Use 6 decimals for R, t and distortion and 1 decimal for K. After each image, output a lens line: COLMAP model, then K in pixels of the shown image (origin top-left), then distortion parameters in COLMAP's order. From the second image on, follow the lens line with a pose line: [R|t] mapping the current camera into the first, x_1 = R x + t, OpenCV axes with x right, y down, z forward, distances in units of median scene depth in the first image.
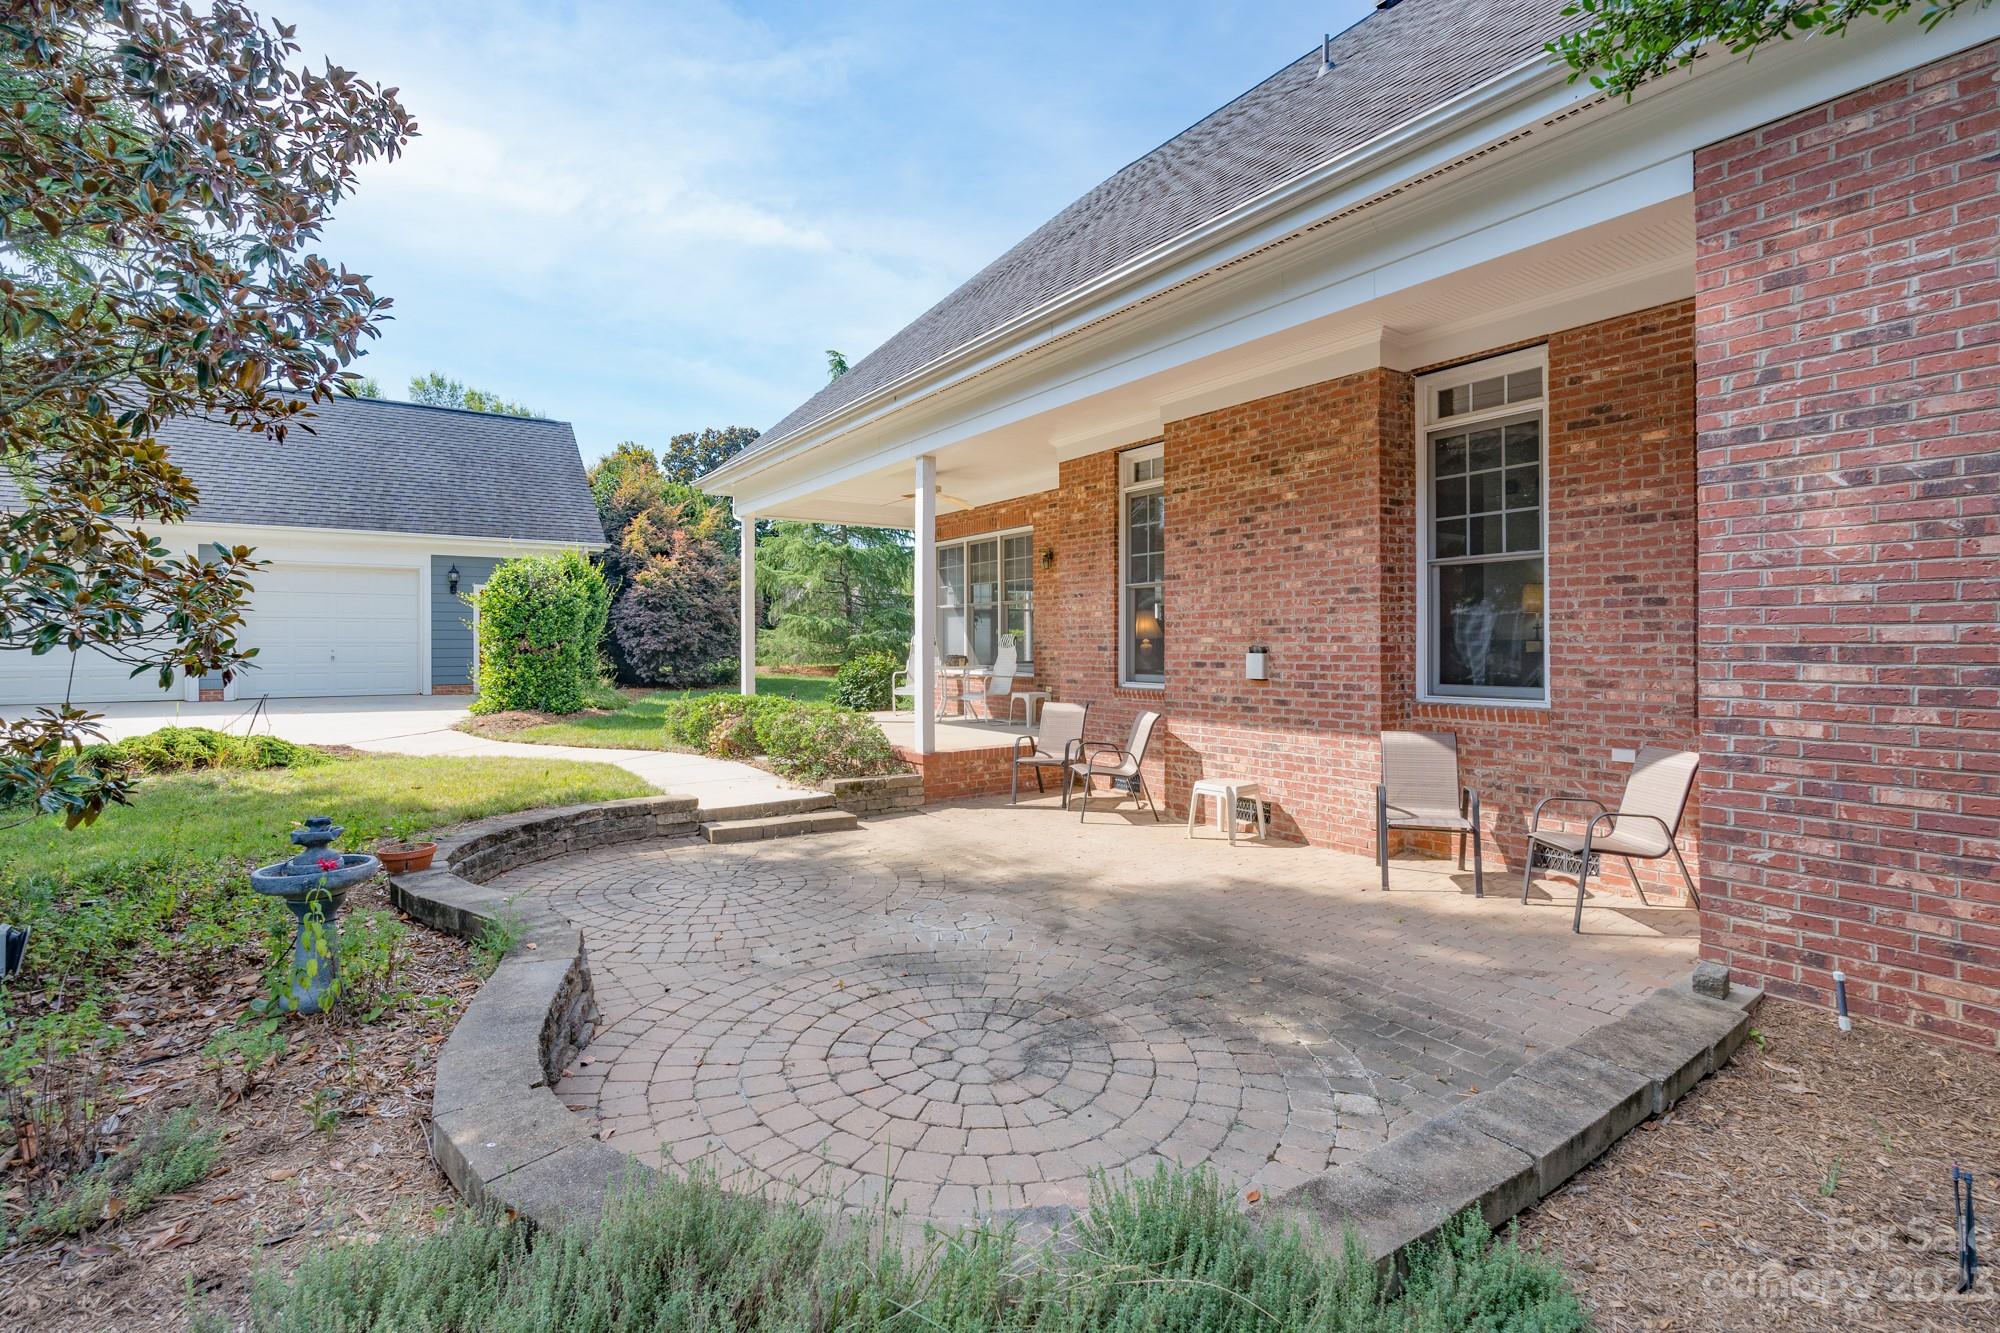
lens RADIAL K [[915.3, 0, 997.6], [0, 915.3, 651.4], [0, 0, 1]] dist [0.001138, 0.000013]
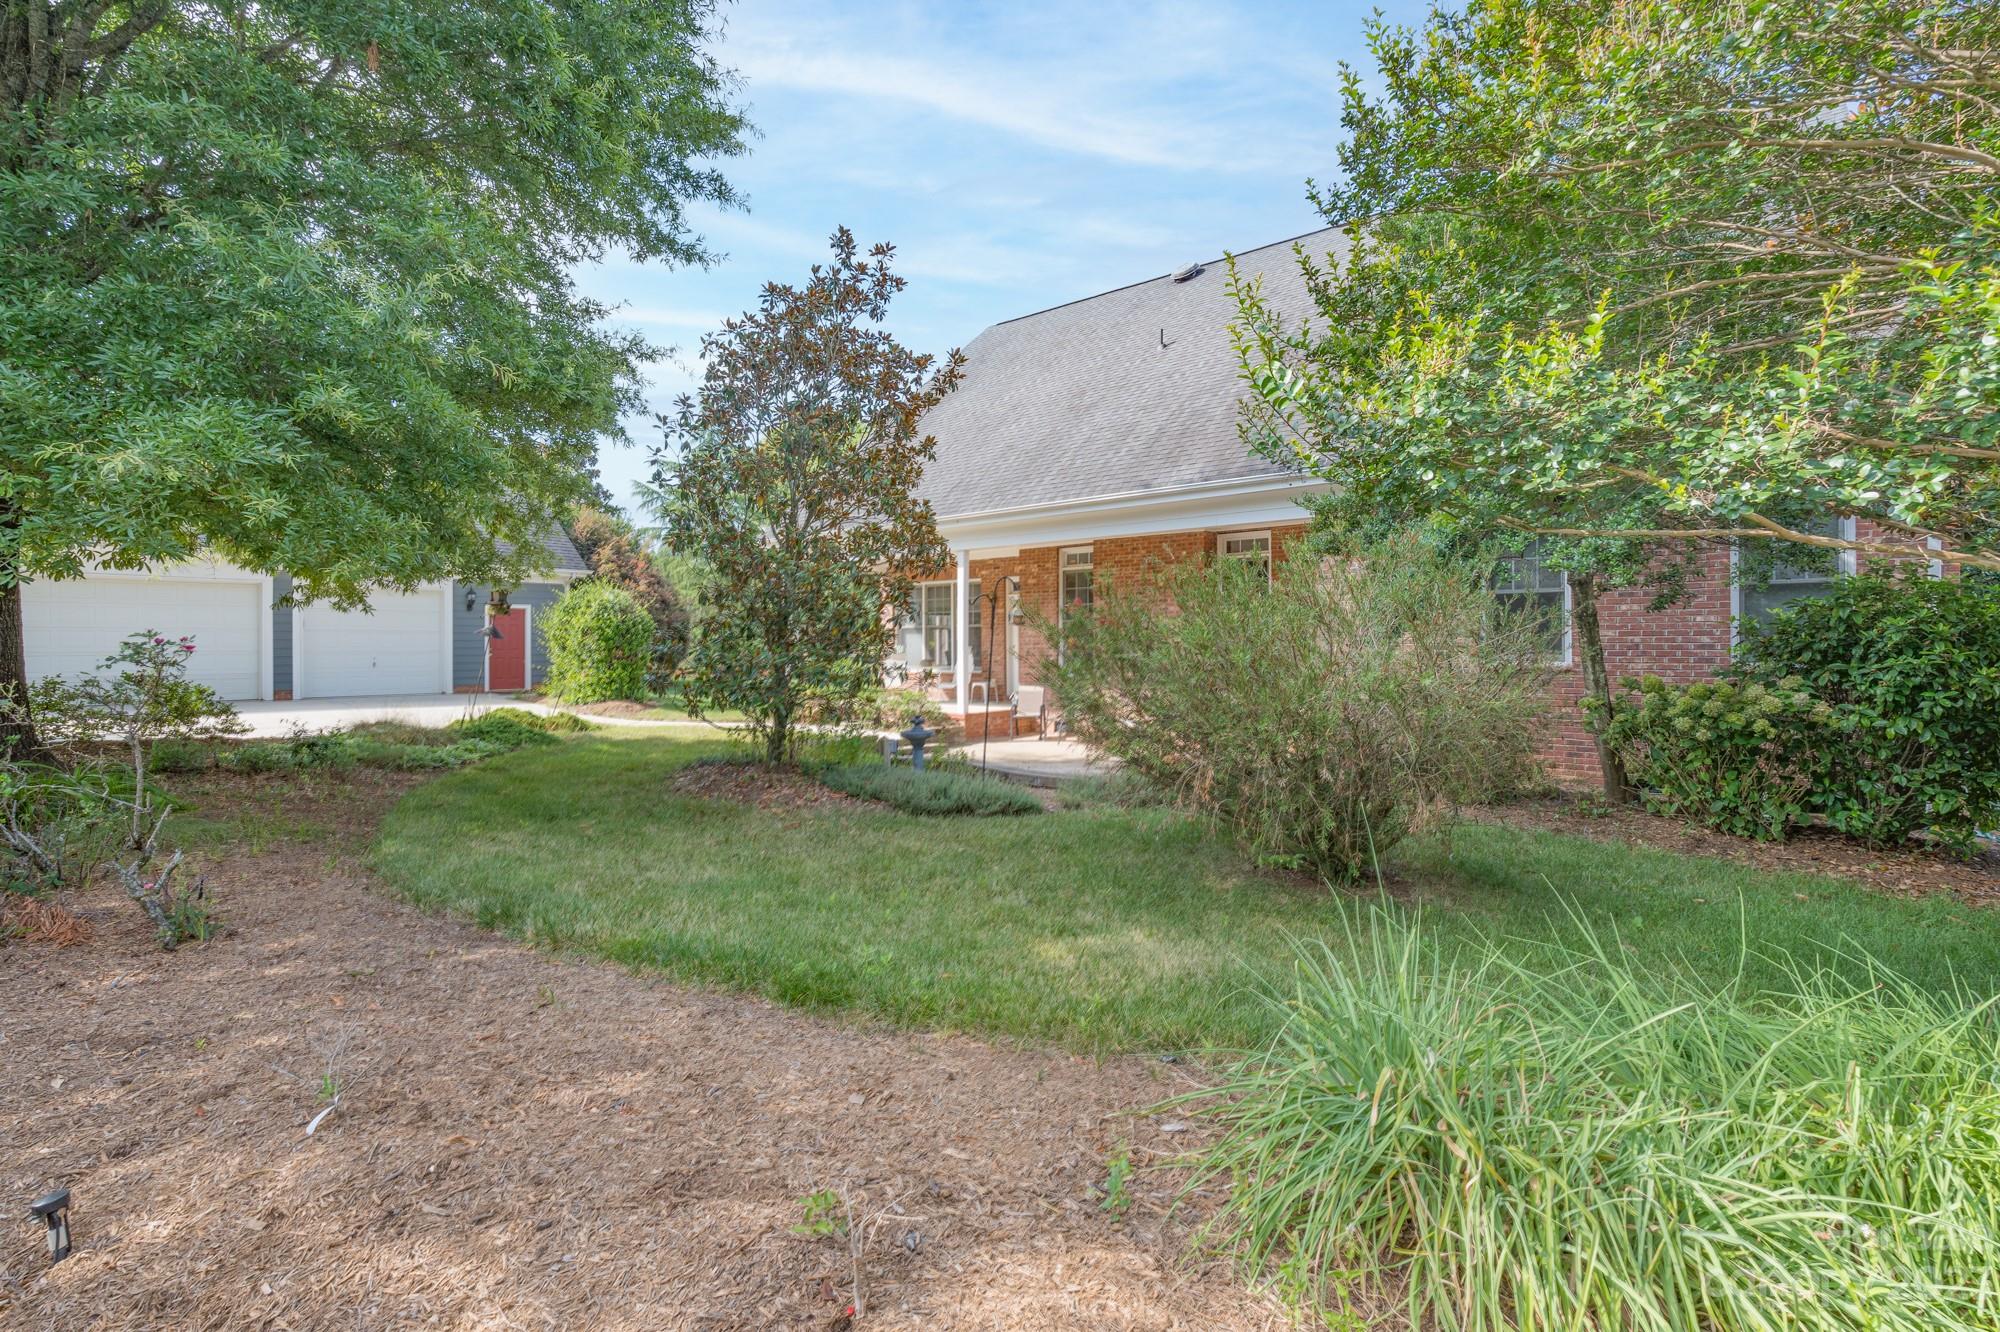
lens RADIAL K [[915.3, 0, 1001.8], [0, 915.3, 660.6], [0, 0, 1]] dist [0.001138, 0.000013]
pose [[0.957811, -0.004820, 0.287359, -0.500292], [0.002909, 0.999971, 0.007078, -0.006454], [-0.287385, -0.005943, 0.957797, -0.716458]]
